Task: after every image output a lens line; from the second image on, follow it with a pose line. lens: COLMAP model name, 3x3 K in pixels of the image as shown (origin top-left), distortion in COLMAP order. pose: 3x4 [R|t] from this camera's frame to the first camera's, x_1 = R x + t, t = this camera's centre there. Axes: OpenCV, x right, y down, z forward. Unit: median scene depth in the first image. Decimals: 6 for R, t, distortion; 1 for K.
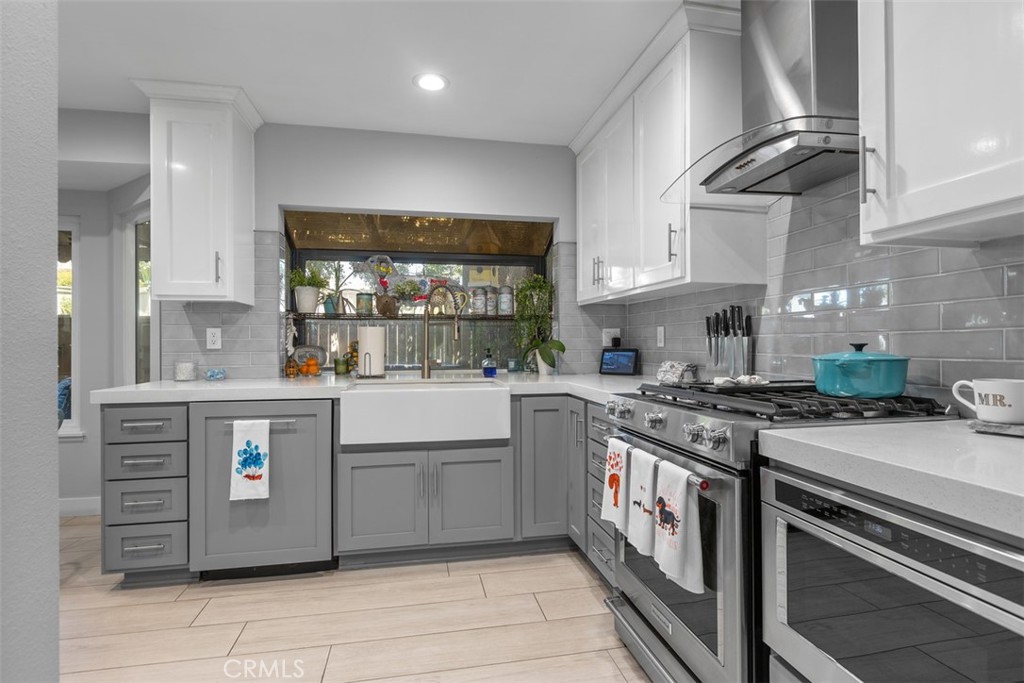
lens RADIAL K [[519.3, 0, 511.4], [0, 519.3, 341.9], [0, 0, 1]] dist [-0.005444, 0.000070]
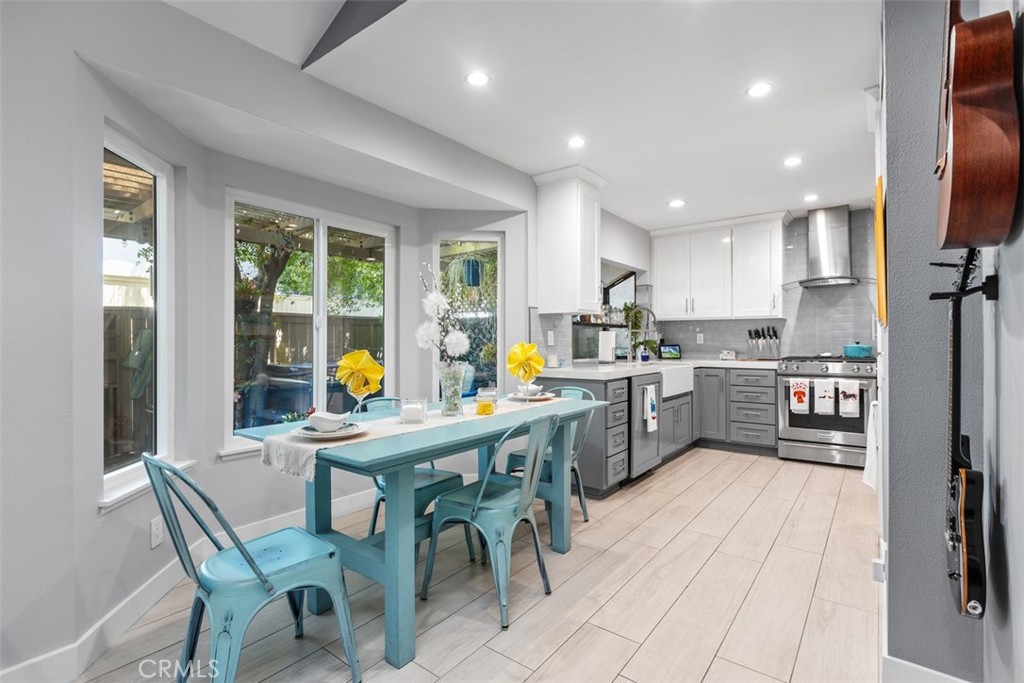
lens RADIAL K [[478.5, 0, 515.7], [0, 478.5, 341.1], [0, 0, 1]] dist [0.000556, 0.000160]
pose [[0.754232, 0.003138, 0.656601, -1.692990], [-0.002368, 0.999995, -0.002059, 0.004789], [-0.656604, -0.000002, 0.754235, 0.073771]]
